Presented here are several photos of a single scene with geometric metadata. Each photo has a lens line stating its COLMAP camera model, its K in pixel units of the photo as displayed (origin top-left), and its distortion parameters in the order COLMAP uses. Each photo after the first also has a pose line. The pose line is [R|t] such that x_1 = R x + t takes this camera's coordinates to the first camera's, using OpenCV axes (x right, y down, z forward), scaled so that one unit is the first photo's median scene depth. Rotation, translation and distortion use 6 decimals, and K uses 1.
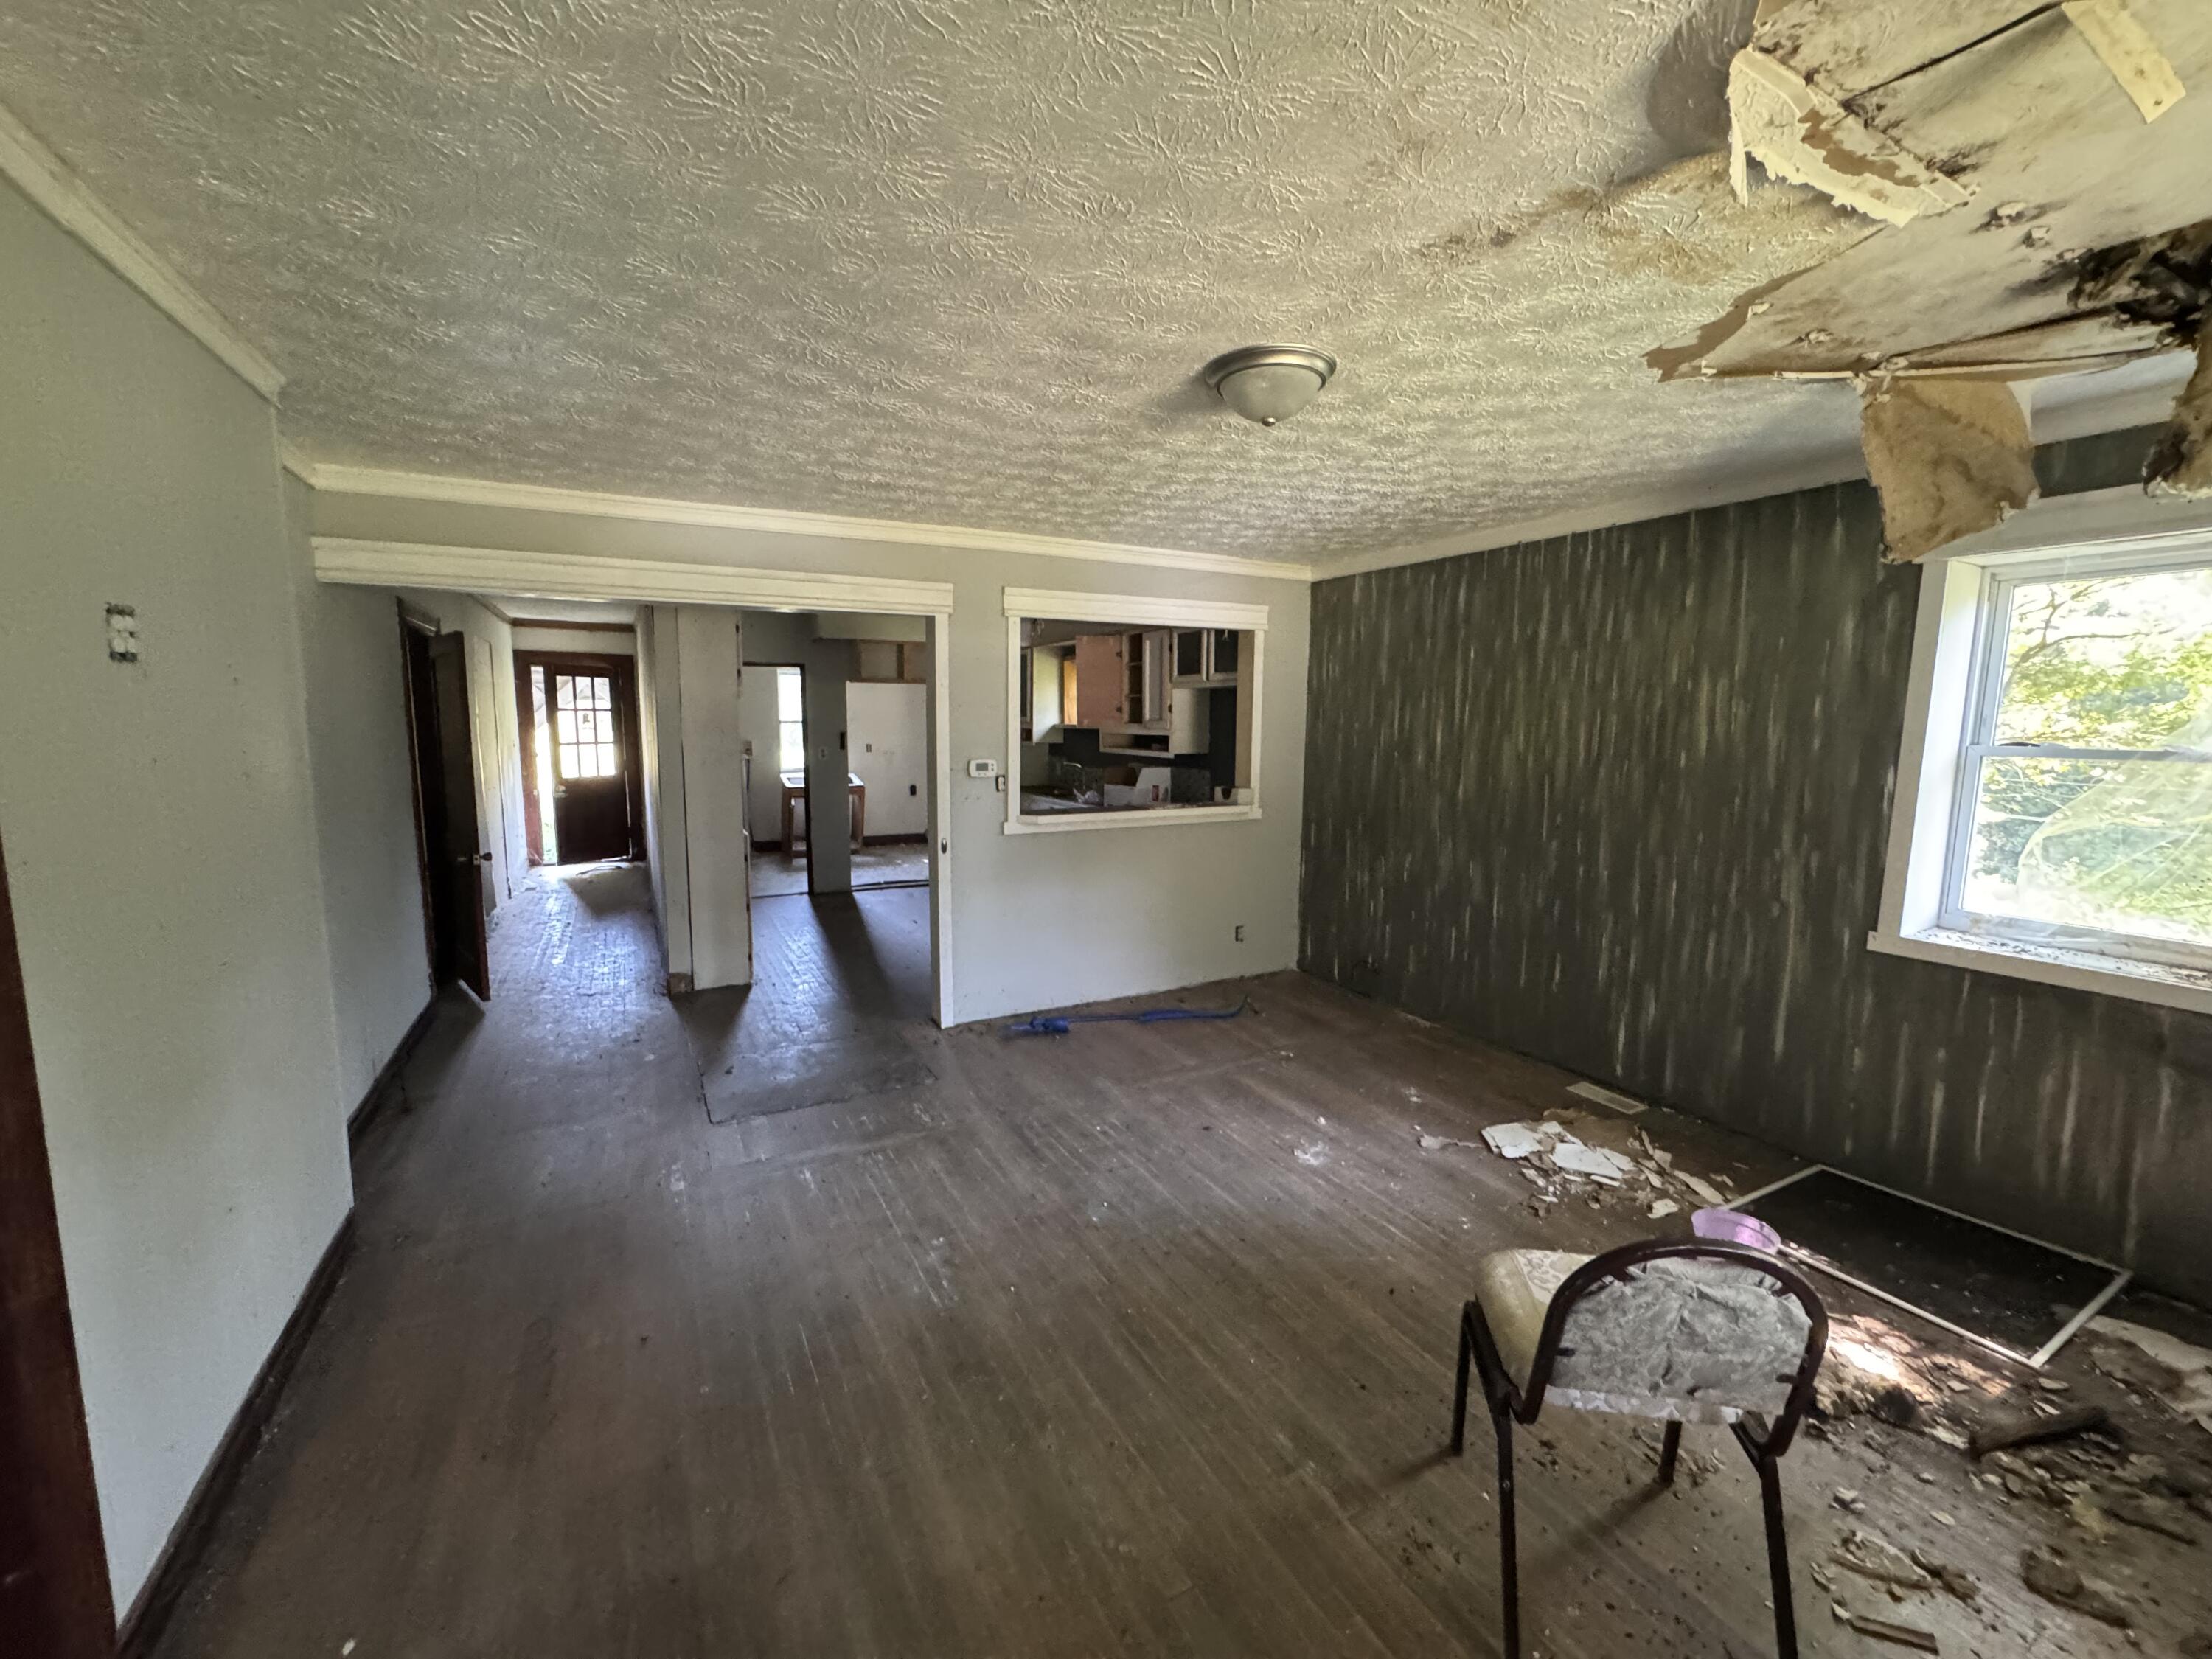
lens RADIAL K [[890.9, 0, 1106.5], [0, 890.9, 828.4], [0, 0, 1]] dist [-0.002654, -0.000377]
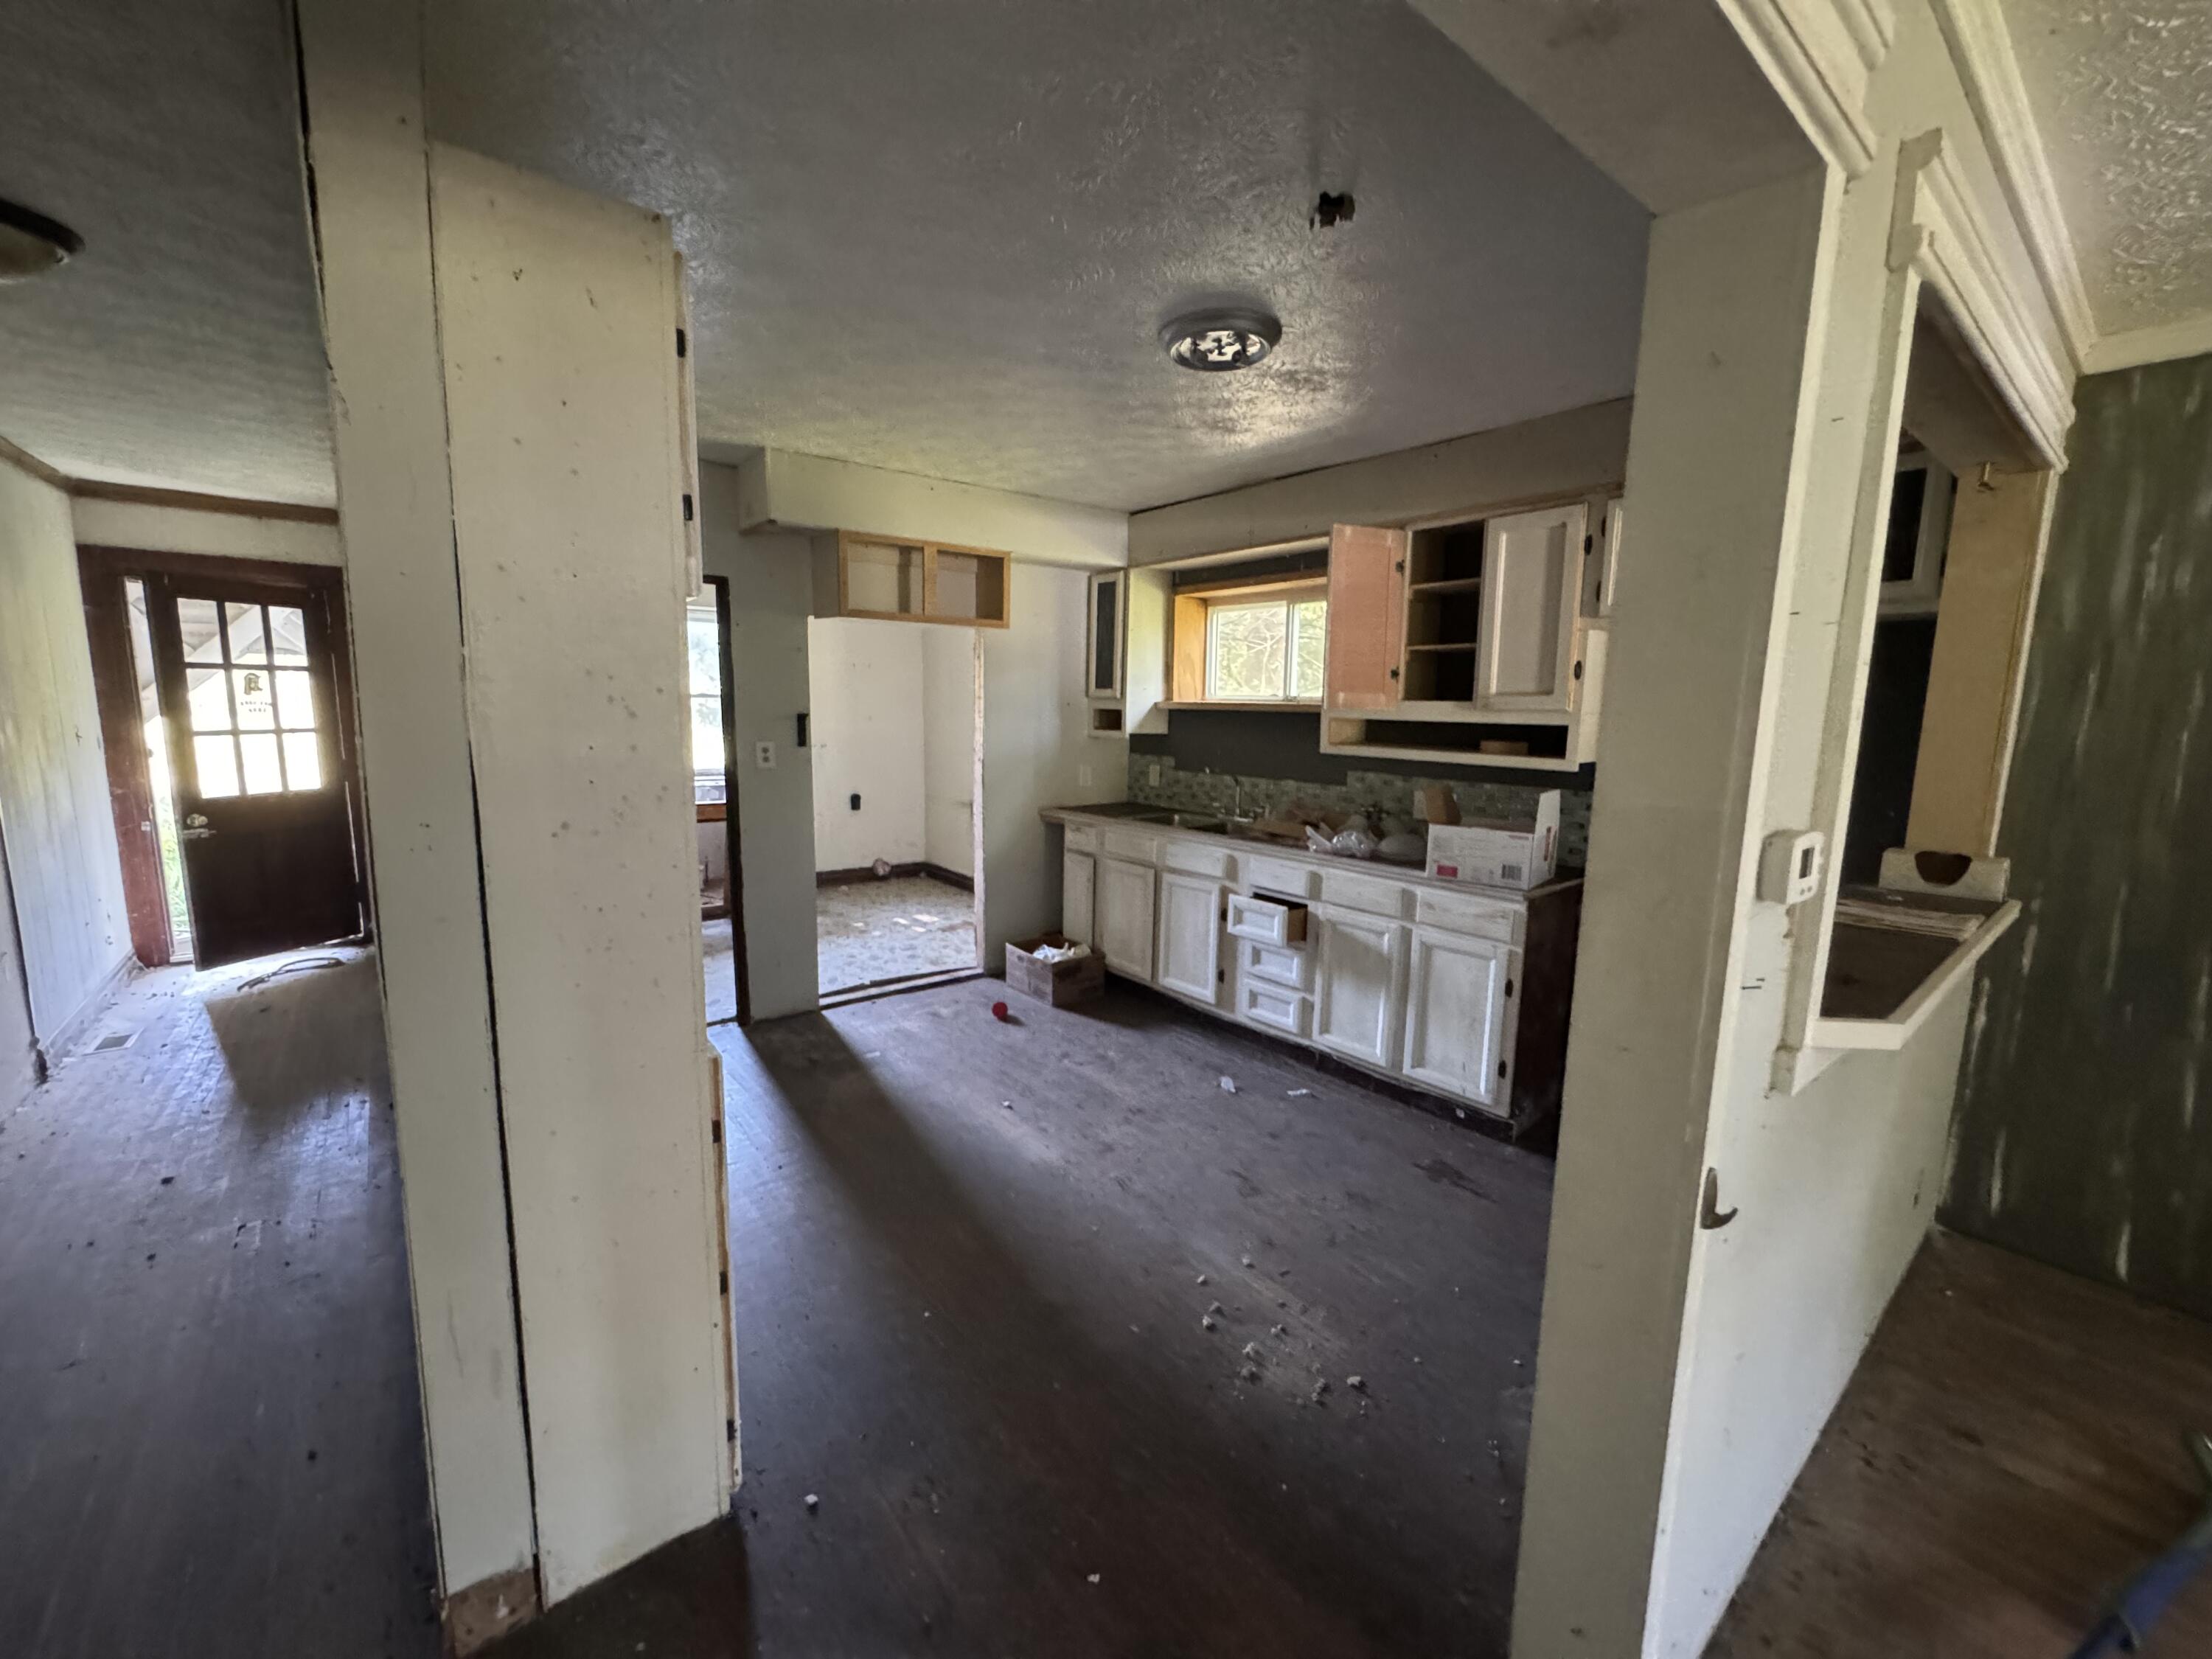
lens RADIAL K [[890.9, 0, 1107.6], [0, 890.9, 826.3], [0, 0, 1]] dist [-0.002654, -0.000377]
pose [[0.982120, -0.018276, 0.187366, -0.211160], [0.014168, 0.999629, 0.023242, -0.049276], [-0.187721, -0.020172, 0.982015, 0.435979]]
